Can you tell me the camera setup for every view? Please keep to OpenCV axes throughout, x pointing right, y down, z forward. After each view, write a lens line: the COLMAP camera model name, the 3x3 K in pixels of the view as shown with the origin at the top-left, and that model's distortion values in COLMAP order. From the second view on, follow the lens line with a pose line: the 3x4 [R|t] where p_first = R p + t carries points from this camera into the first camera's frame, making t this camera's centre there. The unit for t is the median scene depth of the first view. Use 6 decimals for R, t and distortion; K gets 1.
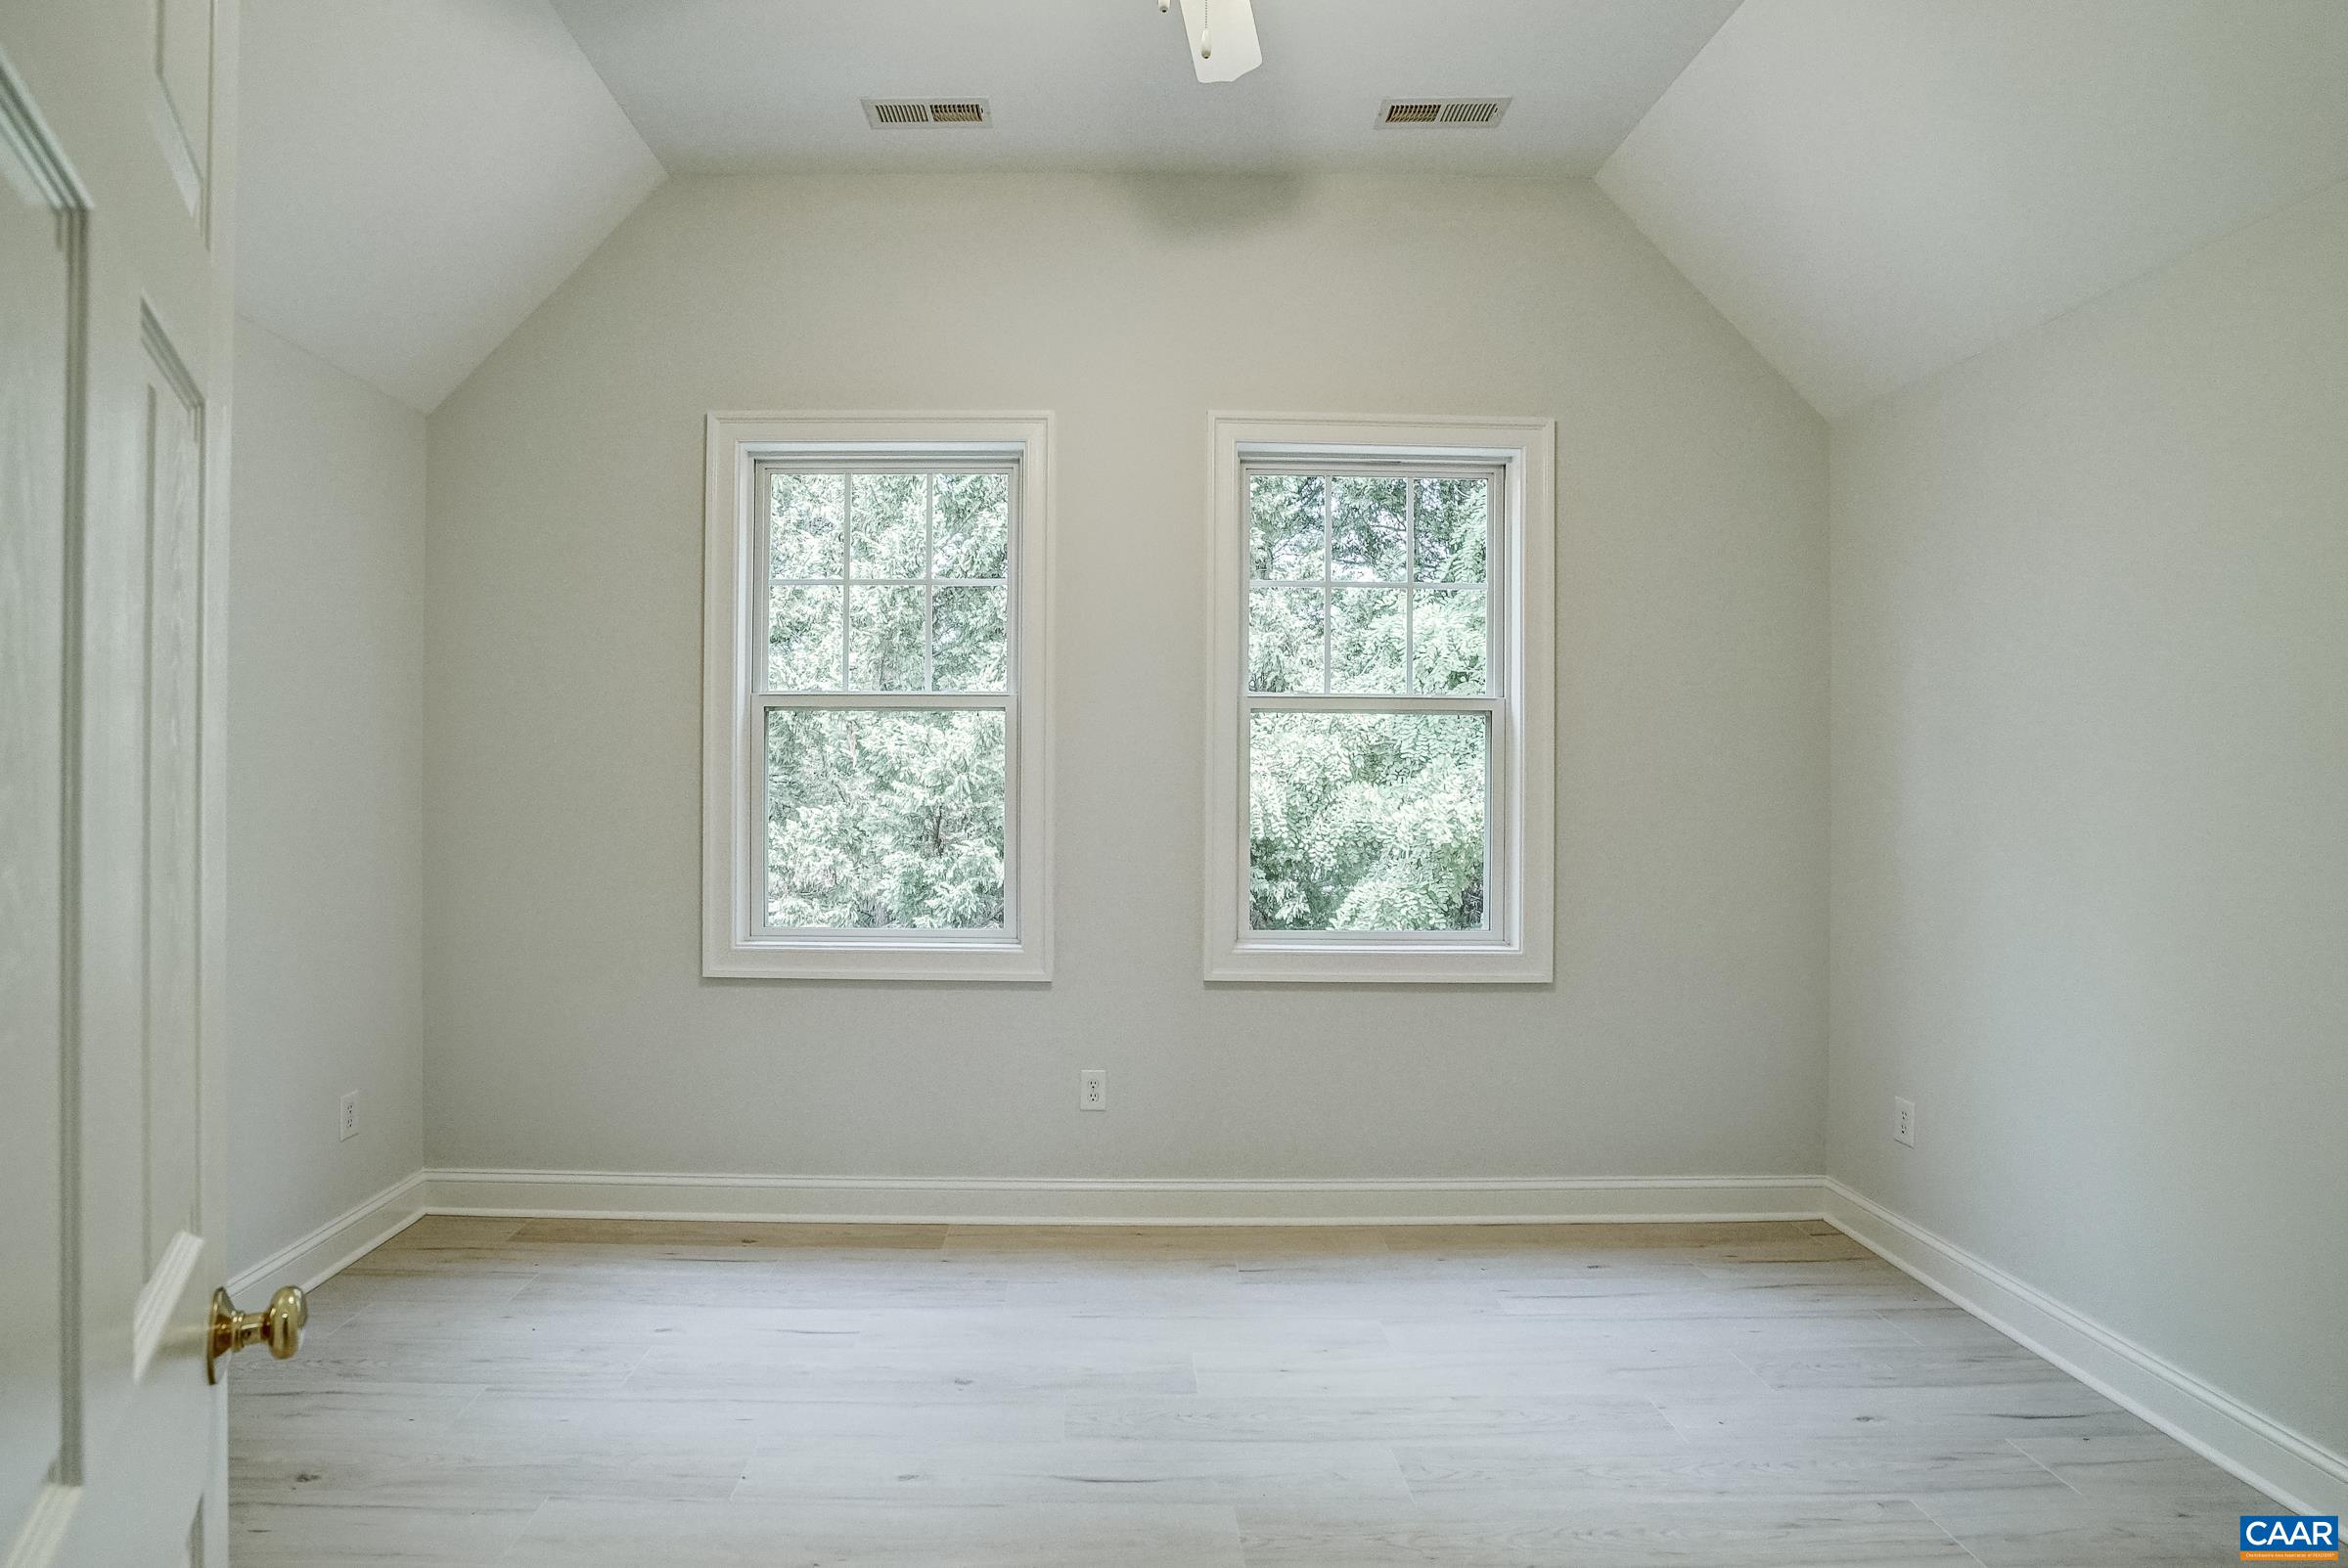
lens RADIAL K [[1132.3, 0, 1125.7], [0, 1132.3, 779.8], [0, 0, 1]] dist [-0.053829, 0.018284]
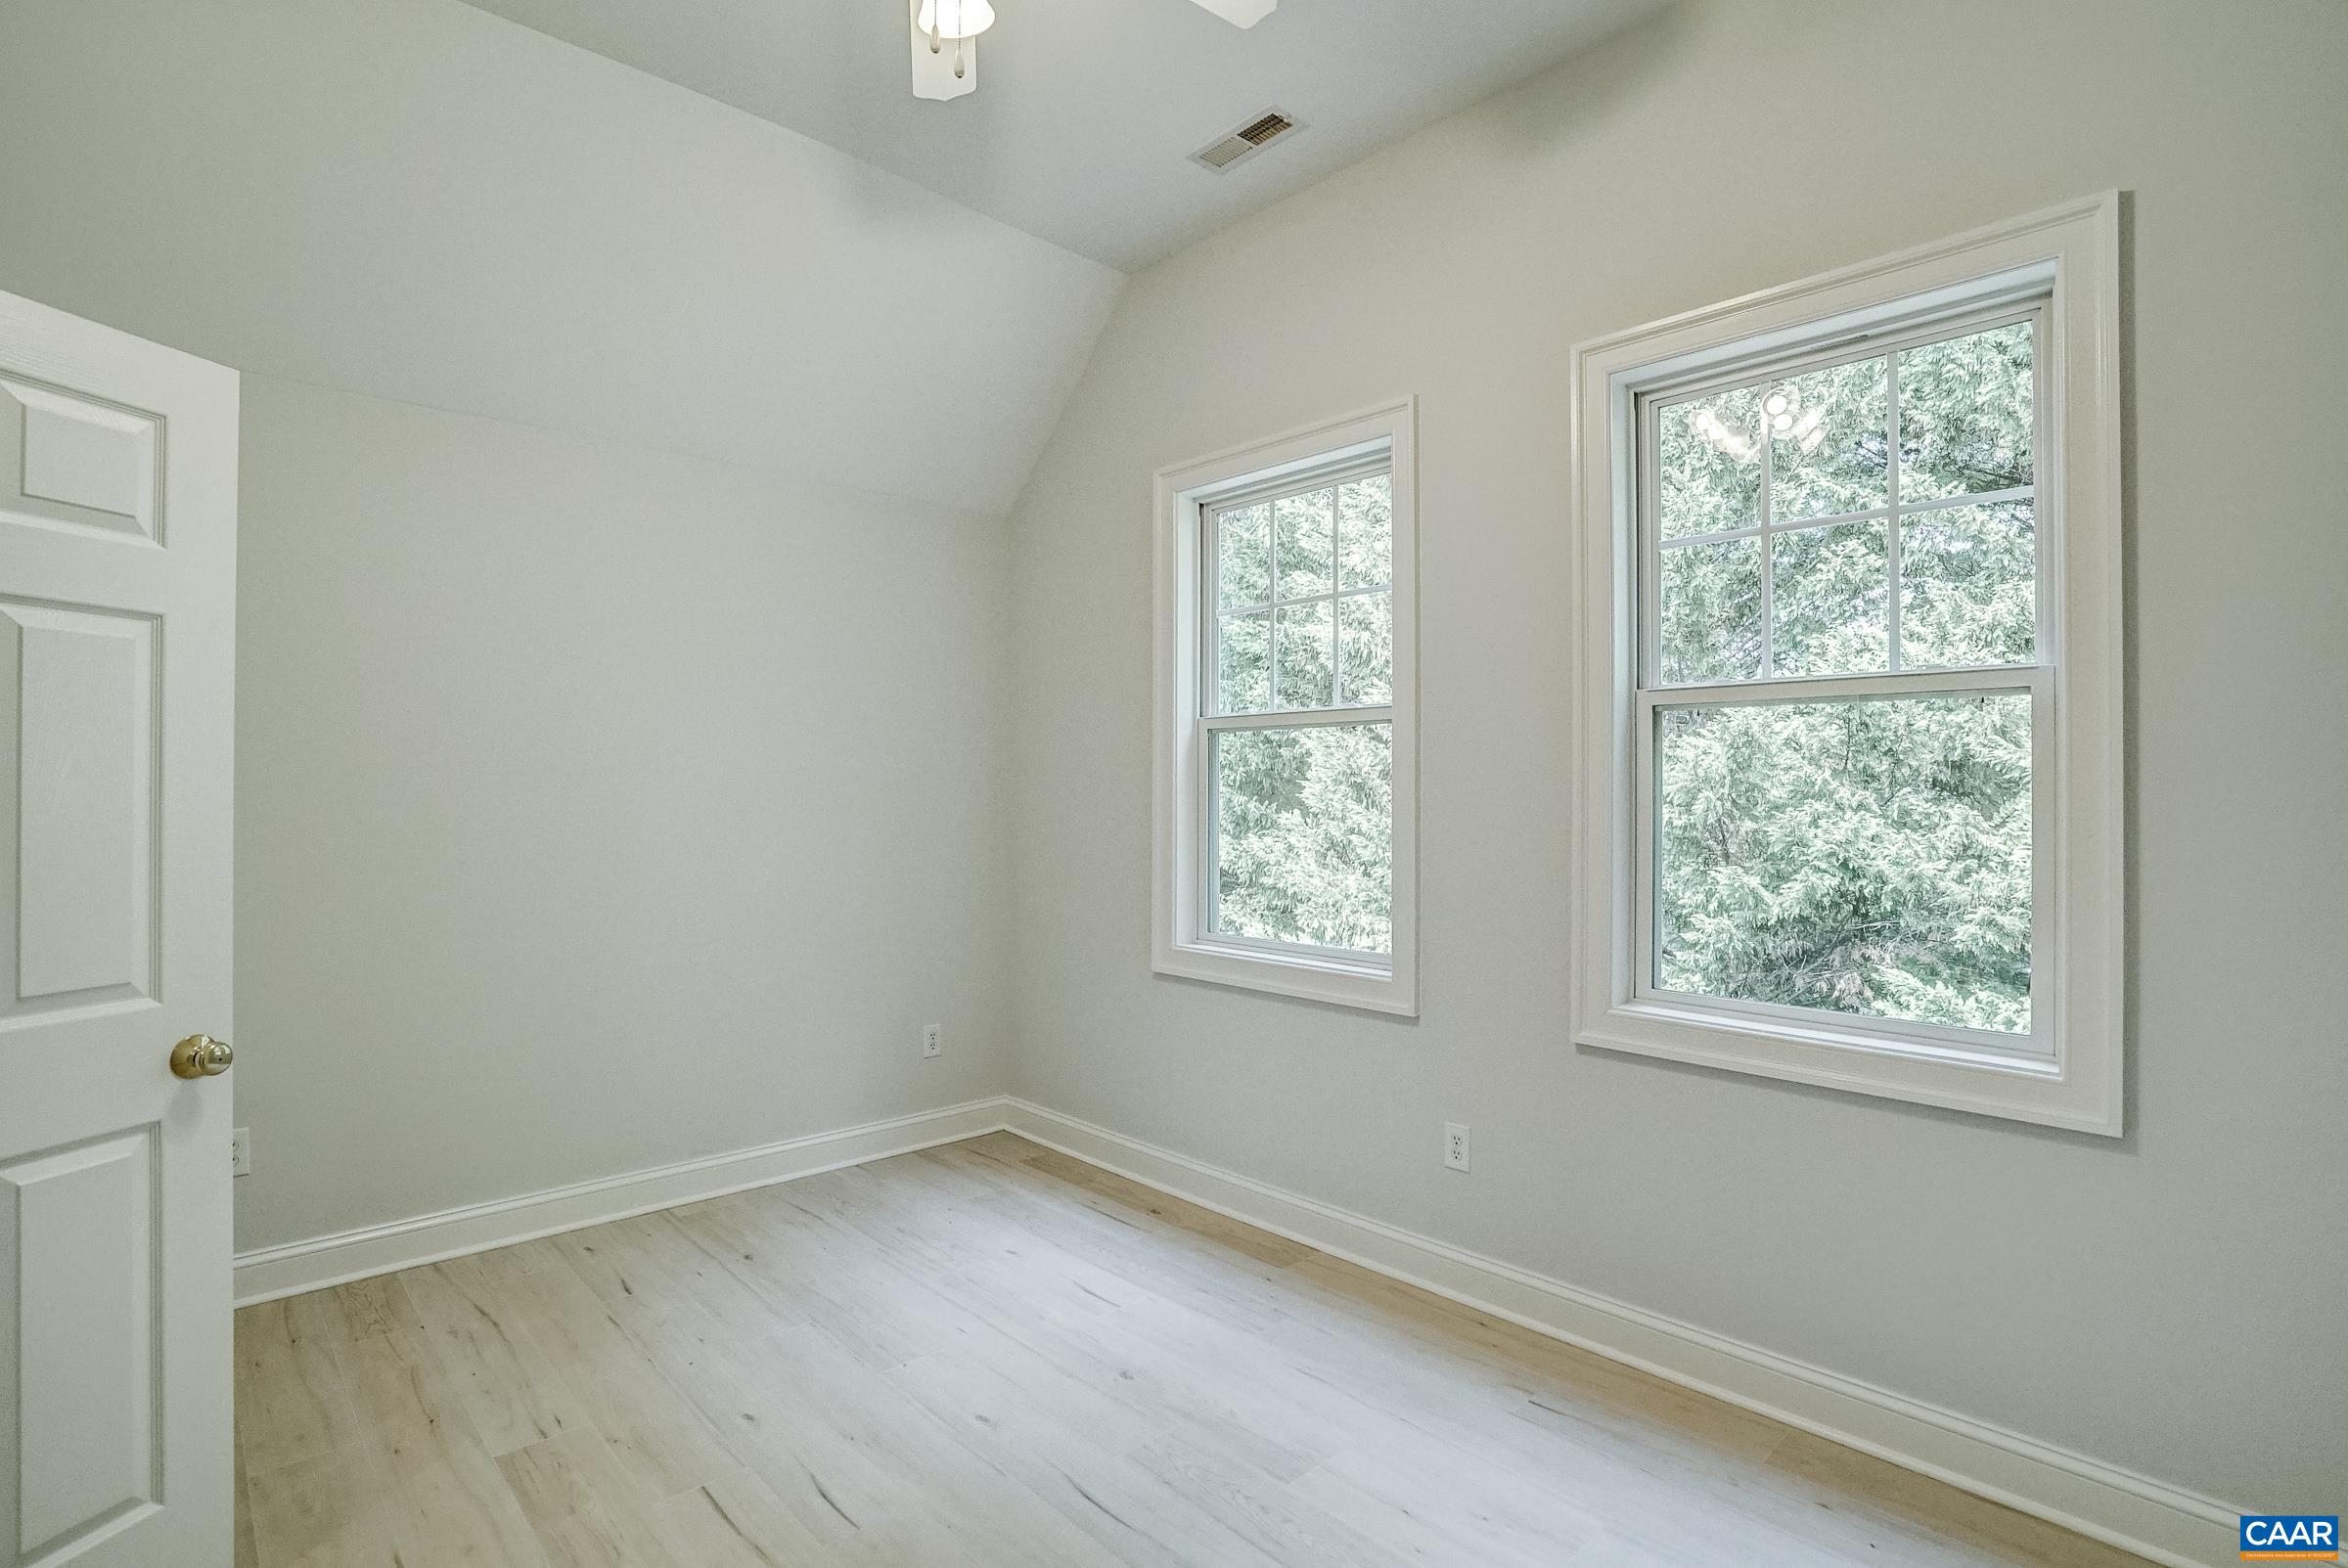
lens RADIAL K [[1132.3, 0, 1119.9], [0, 1132.3, 788.3], [0, 0, 1]] dist [-0.053829, 0.018284]
pose [[0.662573, -0.006555, -0.748968, 0.468510], [0.000752, 0.999967, -0.008086, 0.000385], [0.748997, 0.004794, 0.662557, 0.223334]]
